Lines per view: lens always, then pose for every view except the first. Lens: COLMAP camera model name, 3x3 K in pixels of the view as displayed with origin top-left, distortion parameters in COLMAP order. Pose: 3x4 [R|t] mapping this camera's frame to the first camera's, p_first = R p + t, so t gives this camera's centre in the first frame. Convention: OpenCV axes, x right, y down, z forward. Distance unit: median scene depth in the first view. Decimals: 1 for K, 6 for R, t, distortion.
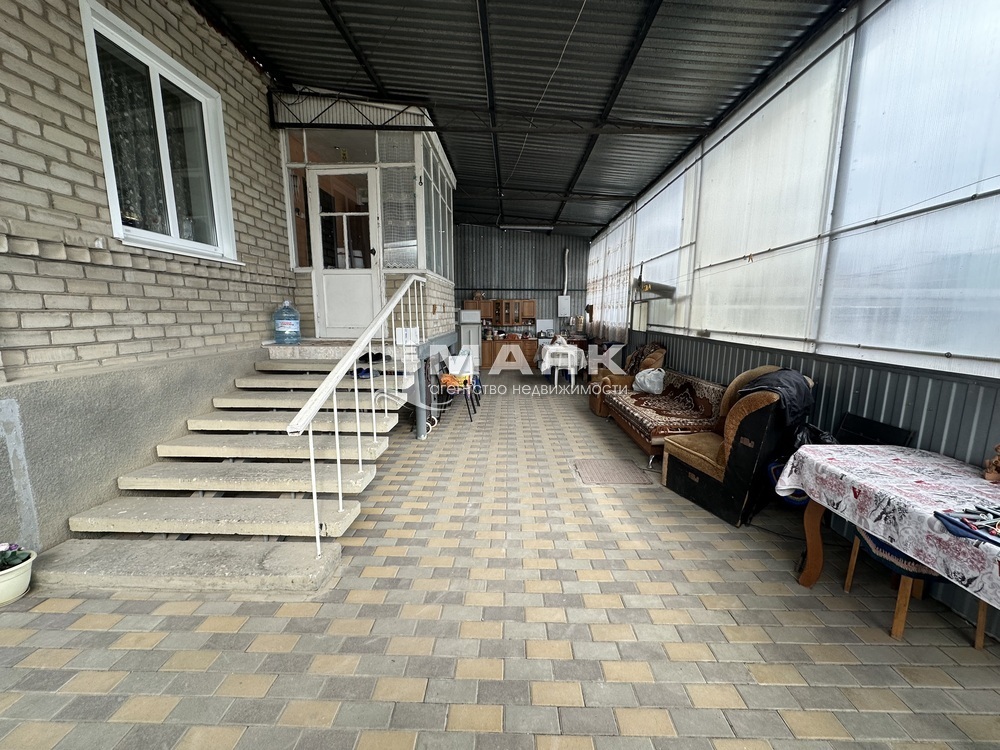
lens RADIAL K [[397.2, 0, 499.8], [0, 397.2, 373.9], [0, 0, 1]] dist [-0.003867, 0.000635]
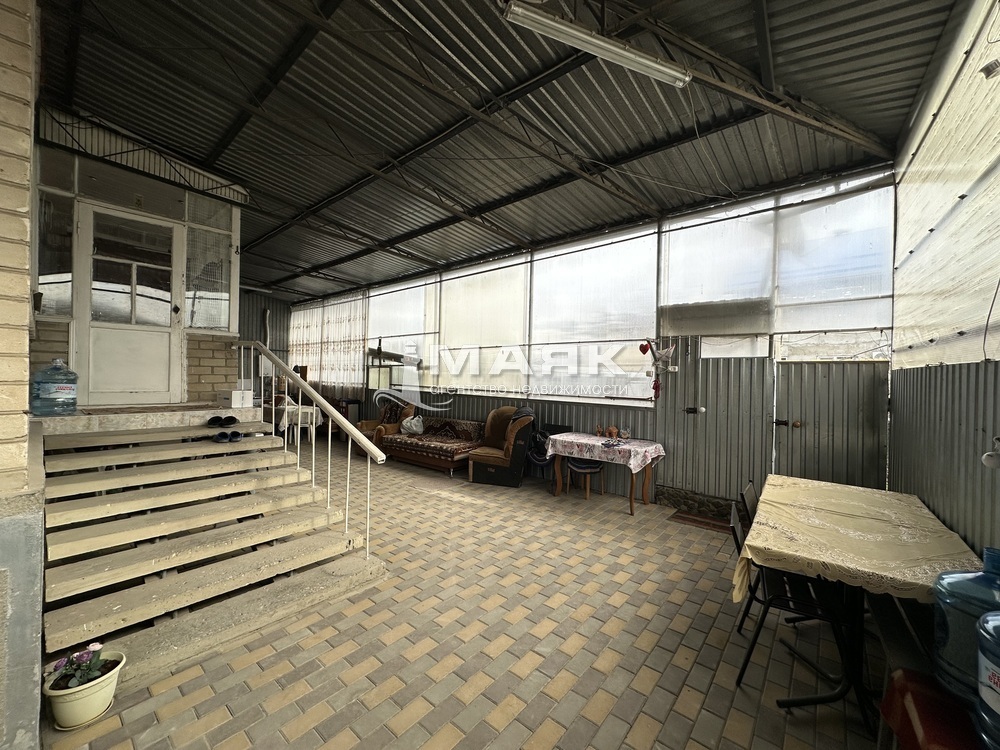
lens RADIAL K [[397.2, 0, 497.8], [0, 397.2, 373.9], [0, 0, 1]] dist [-0.003867, 0.000635]
pose [[0.633132, 0.012623, 0.773941, -0.877516], [0.098893, 0.990354, -0.097054, 0.007158], [-0.767701, 0.137985, 0.625776, -0.206849]]
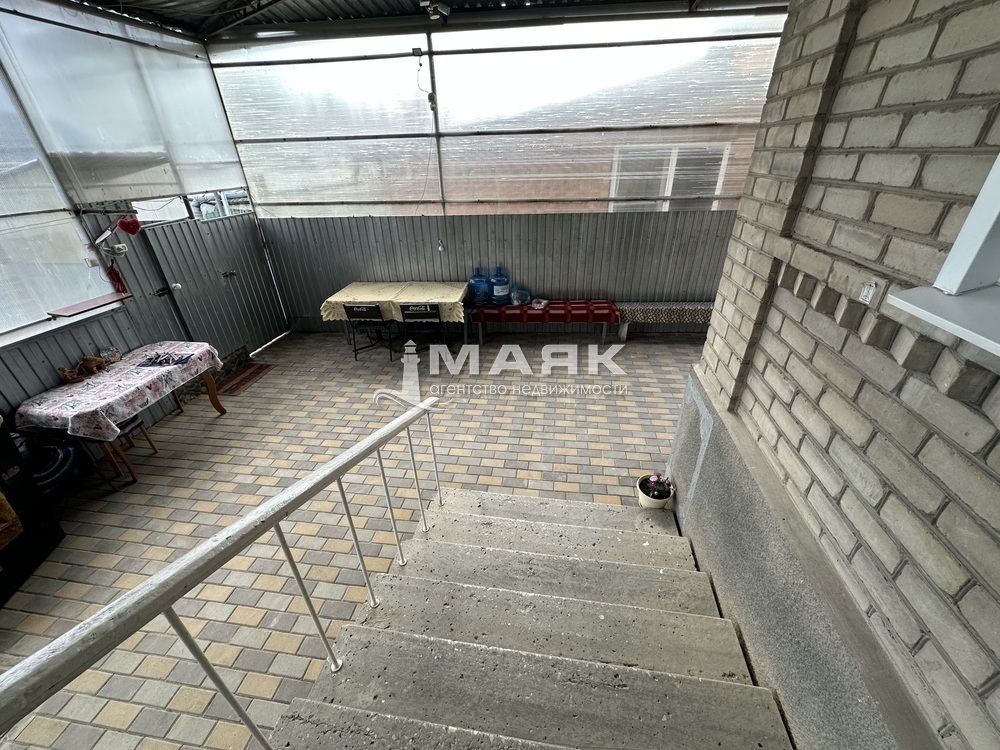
lens RADIAL K [[397.2, 0, 502.6], [0, 397.2, 378.2], [0, 0, 1]] dist [-0.003867, 0.000635]
pose [[-0.992367, -0.037603, 0.117450, -0.561311], [0.043693, 0.783392, 0.619990, -0.463392], [-0.115323, 0.620389, -0.775769, 1.225427]]
